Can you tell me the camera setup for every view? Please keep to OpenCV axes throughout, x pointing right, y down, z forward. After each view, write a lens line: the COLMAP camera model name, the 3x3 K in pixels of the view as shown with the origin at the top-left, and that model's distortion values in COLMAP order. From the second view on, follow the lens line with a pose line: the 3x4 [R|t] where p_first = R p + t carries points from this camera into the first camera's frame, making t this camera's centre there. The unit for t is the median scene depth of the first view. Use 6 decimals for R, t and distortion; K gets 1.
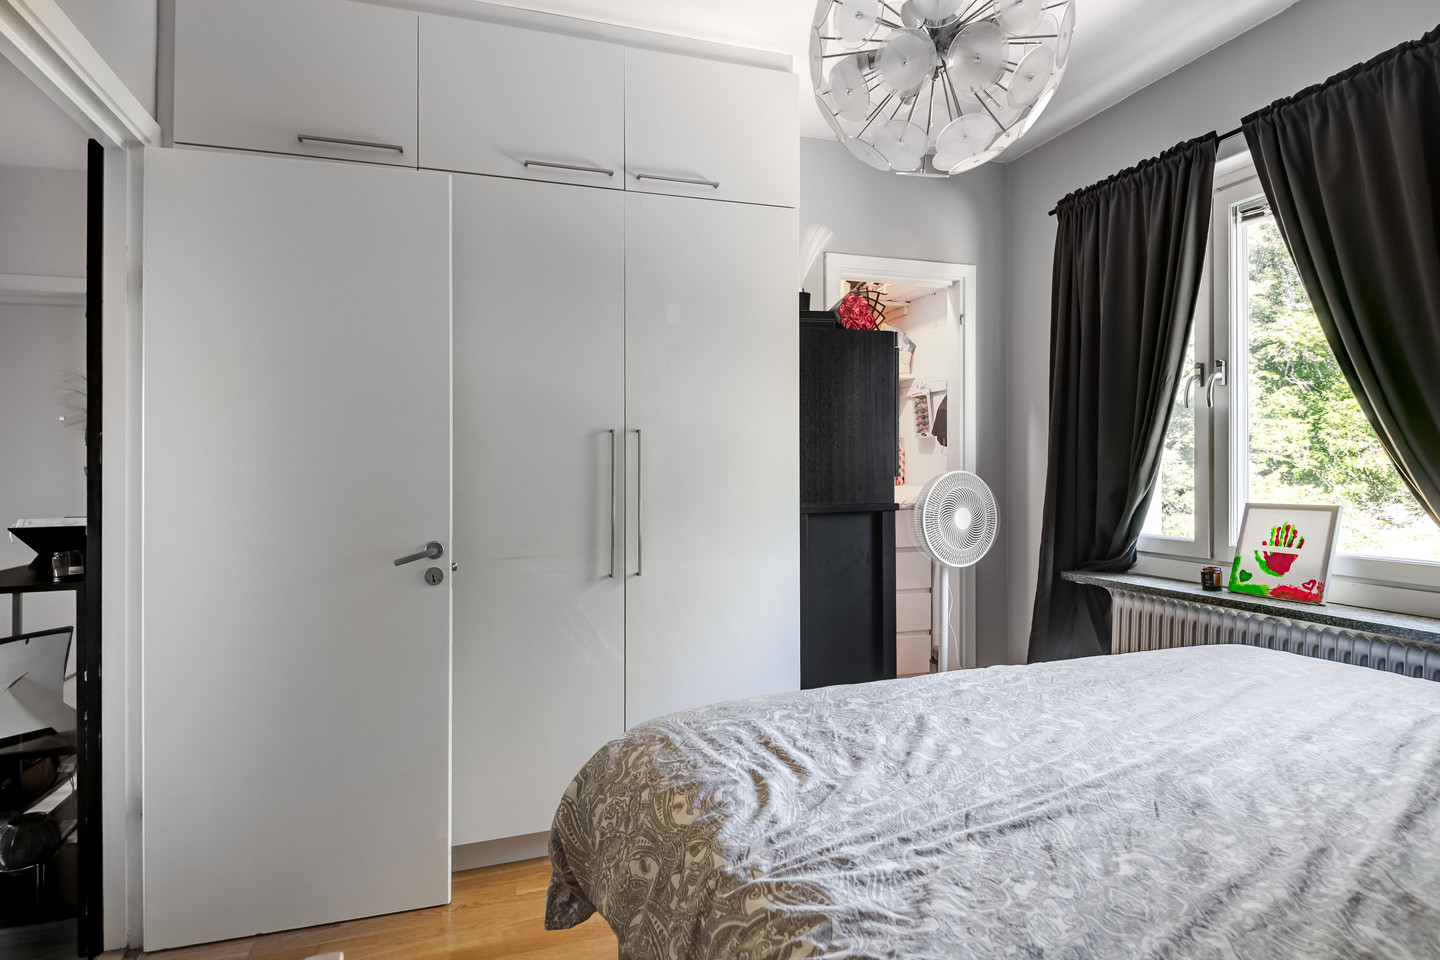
lens RADIAL K [[757.8, 0, 700.6], [0, 757.8, 455.7], [0, 0, 1]] dist [-0.002927, -0.012525]
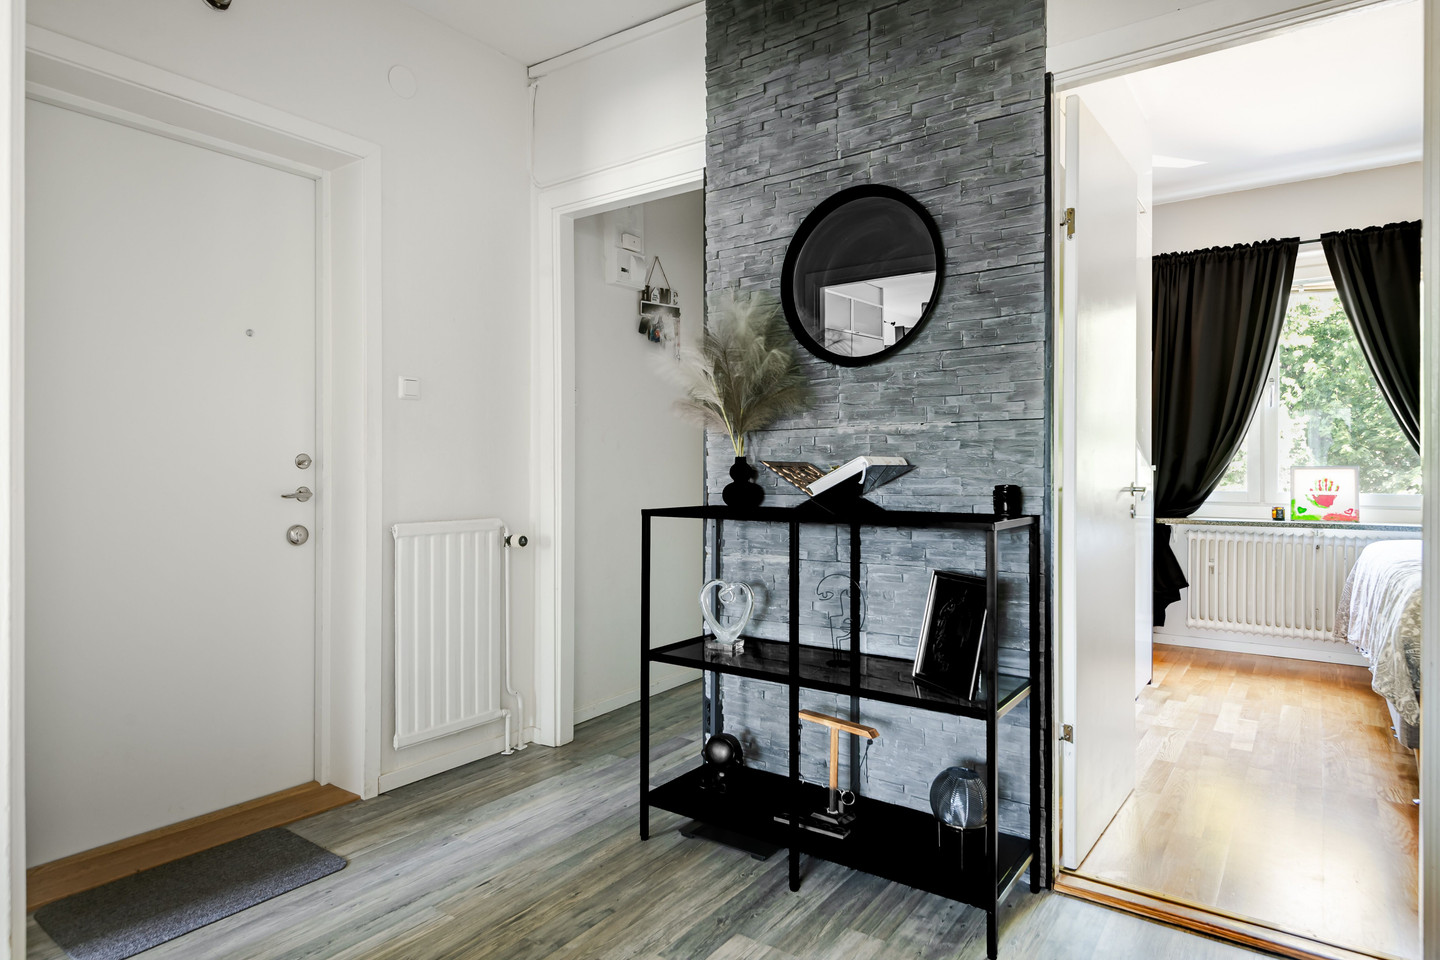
lens RADIAL K [[824.4, 0, 719.2], [0, 824.4, 465.8], [0, 0, 1]] dist [0.004125, -0.001602]
pose [[0.807829, 0.001018, 0.589416, -1.407530], [-0.011688, 0.999830, 0.014293, 0.052039], [-0.589301, -0.018435, 0.807704, 0.294986]]
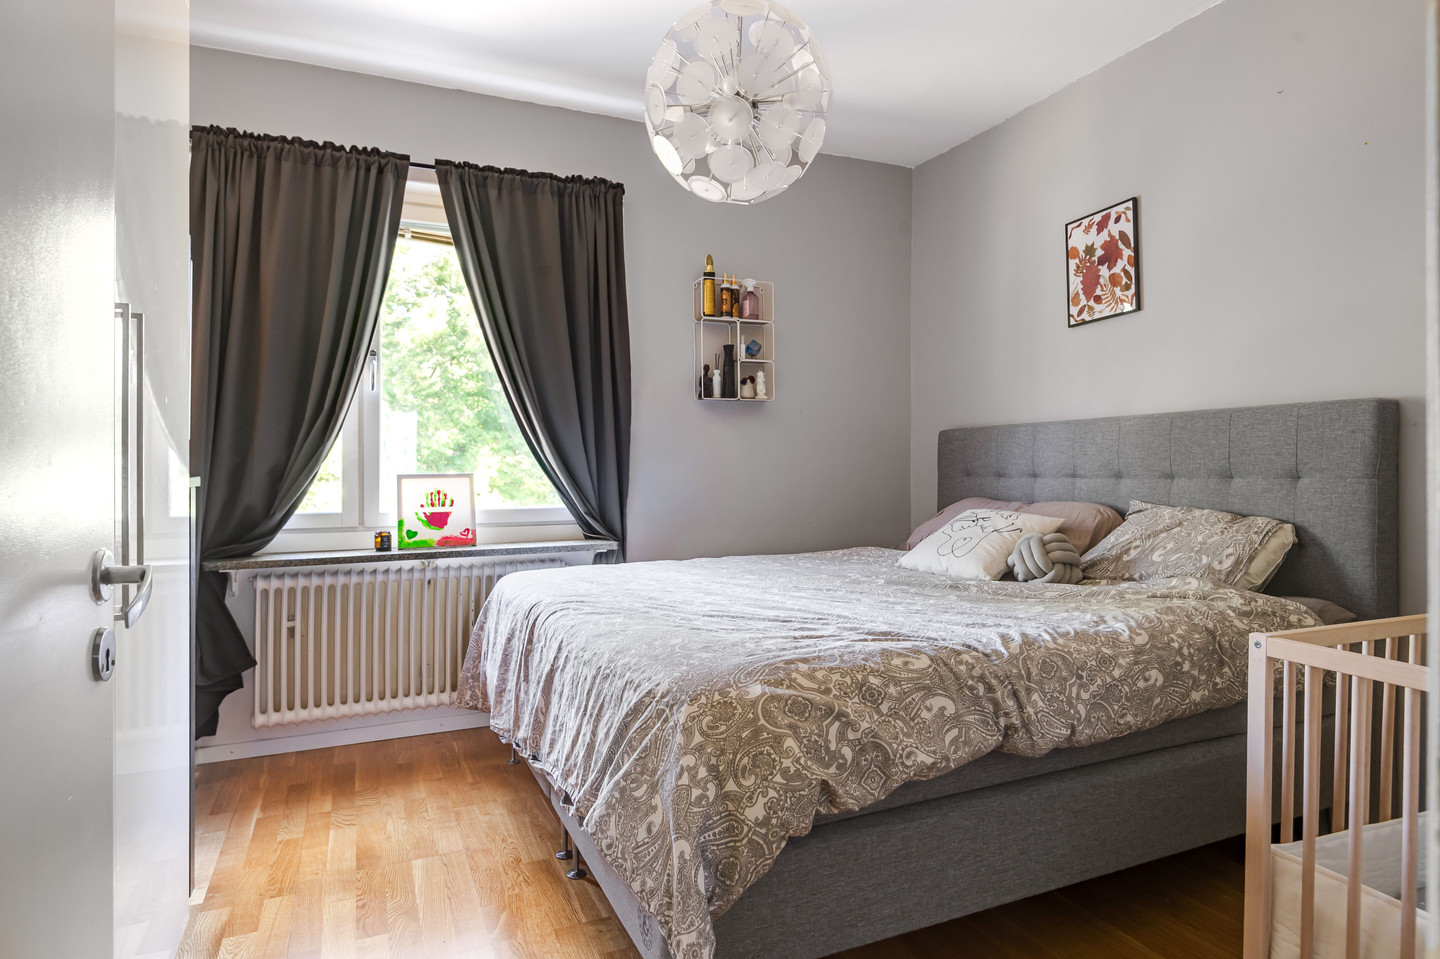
lens RADIAL K [[824.4, 0, 719.2], [0, 824.4, 465.3], [0, 0, 1]] dist [0.004125, -0.001602]
pose [[-0.103504, 0.005407, 0.994614, -0.652027], [-0.013828, 0.999881, -0.006875, 0.052473], [-0.994533, -0.014465, -0.103417, 0.660148]]
